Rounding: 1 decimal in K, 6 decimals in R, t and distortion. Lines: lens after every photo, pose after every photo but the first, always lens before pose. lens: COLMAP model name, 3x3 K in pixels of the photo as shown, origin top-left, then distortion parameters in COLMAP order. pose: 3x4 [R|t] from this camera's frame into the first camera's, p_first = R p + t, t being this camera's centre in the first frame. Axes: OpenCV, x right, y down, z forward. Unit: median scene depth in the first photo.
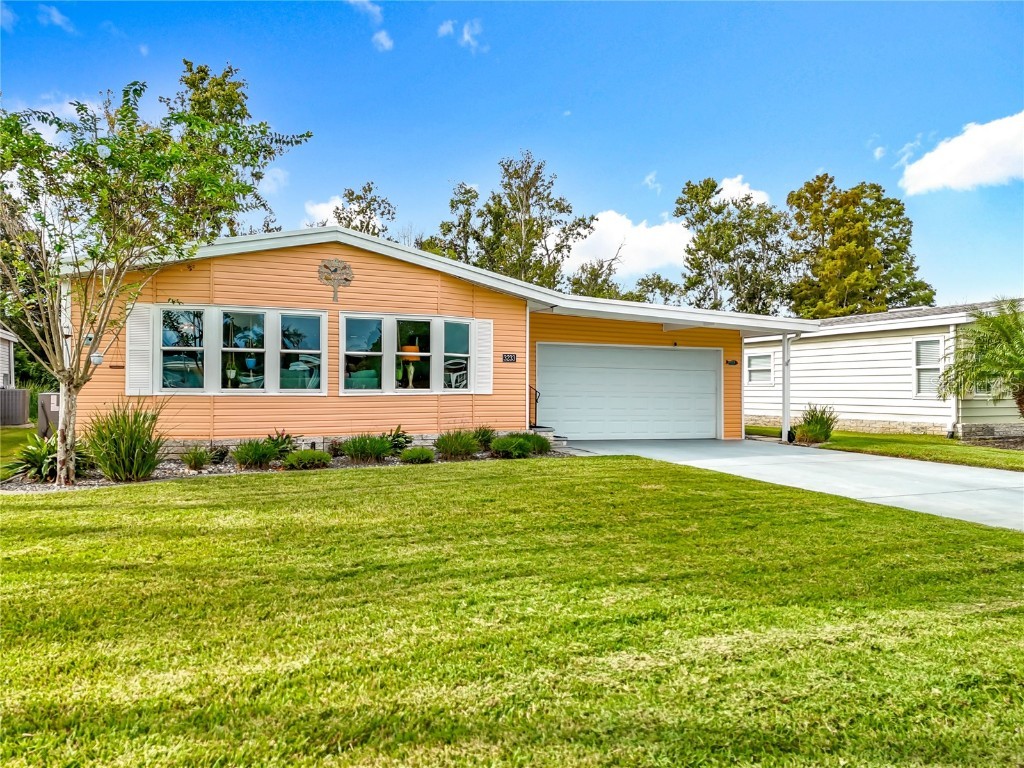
lens RADIAL K [[752.8, 0, 512.0], [0, 752.8, 384.0], [0, 0, 1]] dist [0.059519, -0.002859]
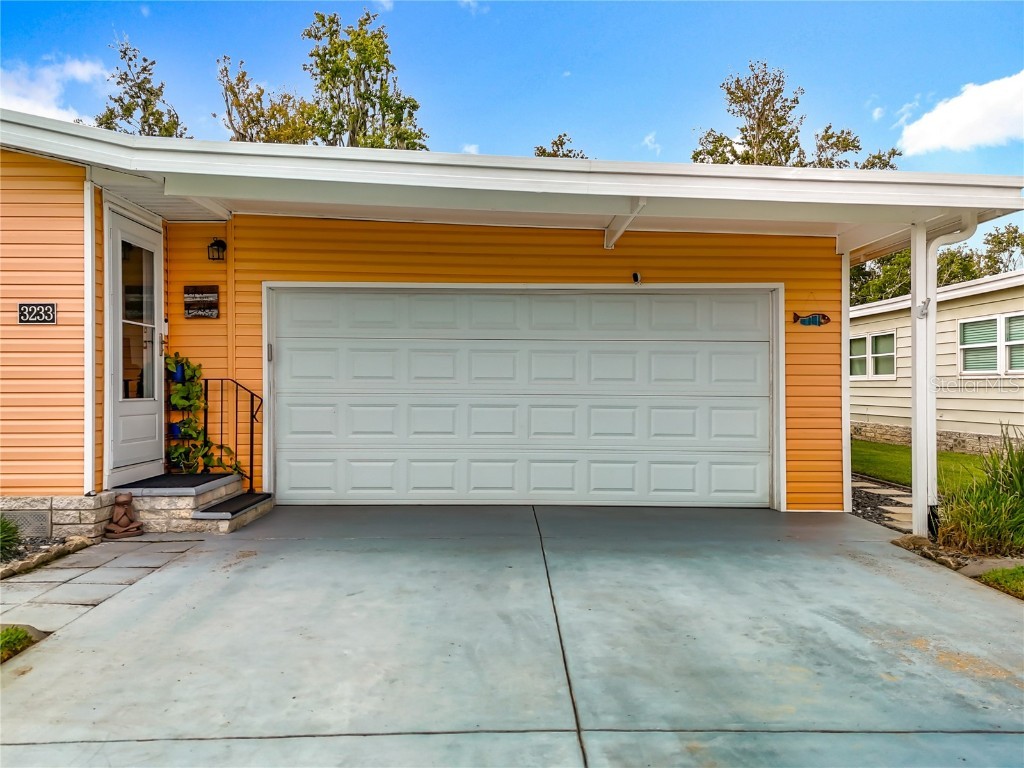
lens RADIAL K [[803.8, 0, 512.2], [0, 803.8, 374.4], [0, 0, 1]] dist [0.098328, -0.120459]
pose [[0.923192, -0.012693, -0.384129, 0.390793], [0.009854, 0.999908, -0.009356, 0.004442], [0.384212, 0.004852, 0.923232, 0.684647]]
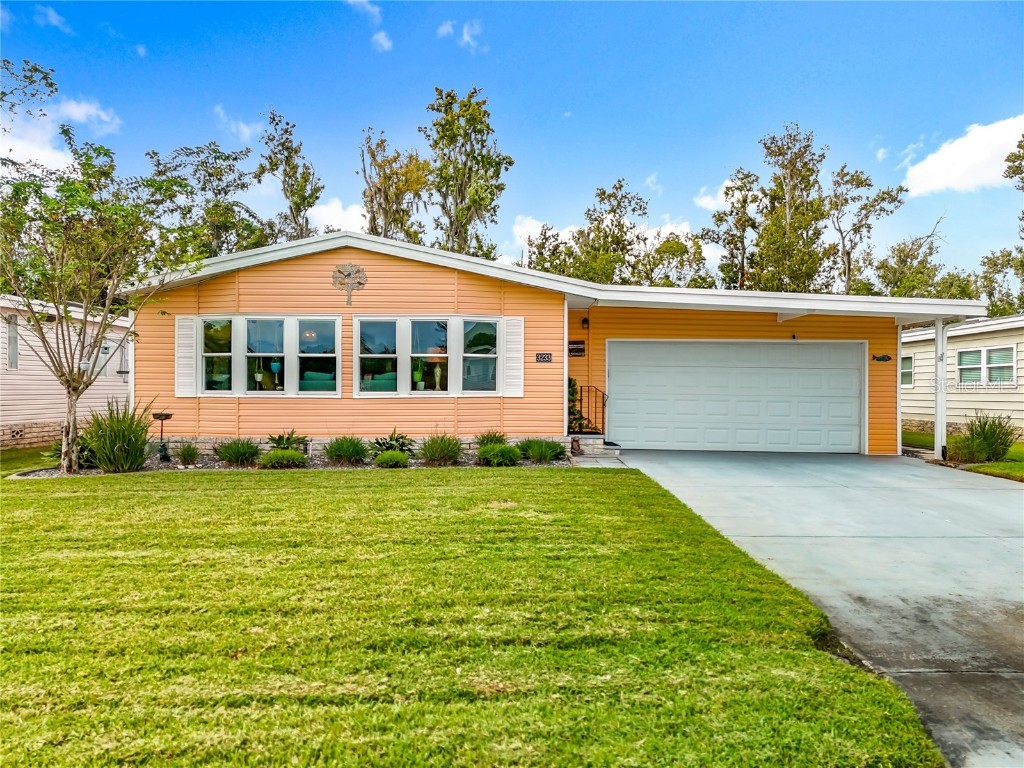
lens RADIAL K [[765.2, 0, 503.2], [0, 765.2, 386.8], [0, 0, 1]] dist [0.069394, -0.084611]
pose [[0.911568, -0.002049, -0.411143, 0.331397], [0.002689, 0.999996, 0.000978, 0.000127], [0.411140, -0.001997, 0.911570, 0.124353]]
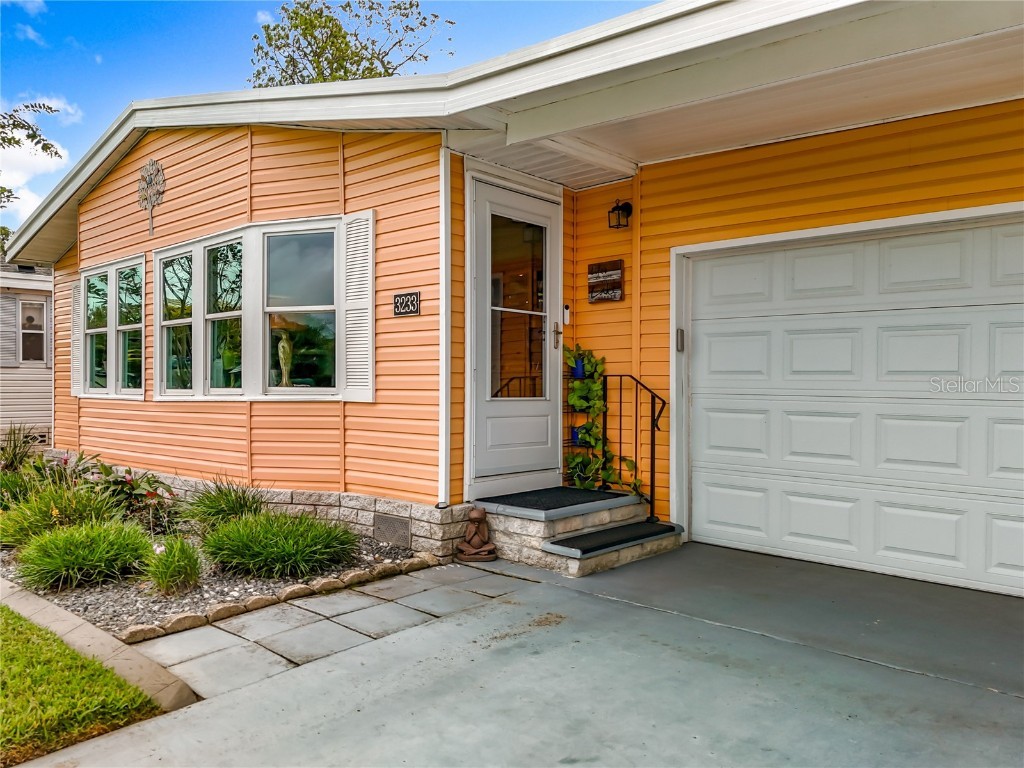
lens RADIAL K [[765.2, 0, 503.2], [0, 765.2, 386.8], [0, 0, 1]] dist [0.069394, -0.084611]
pose [[0.405345, -0.001303, -0.914163, 0.355181], [0.004644, 0.999989, 0.000634, 0.006164], [0.914152, -0.004502, 0.405346, 0.878730]]
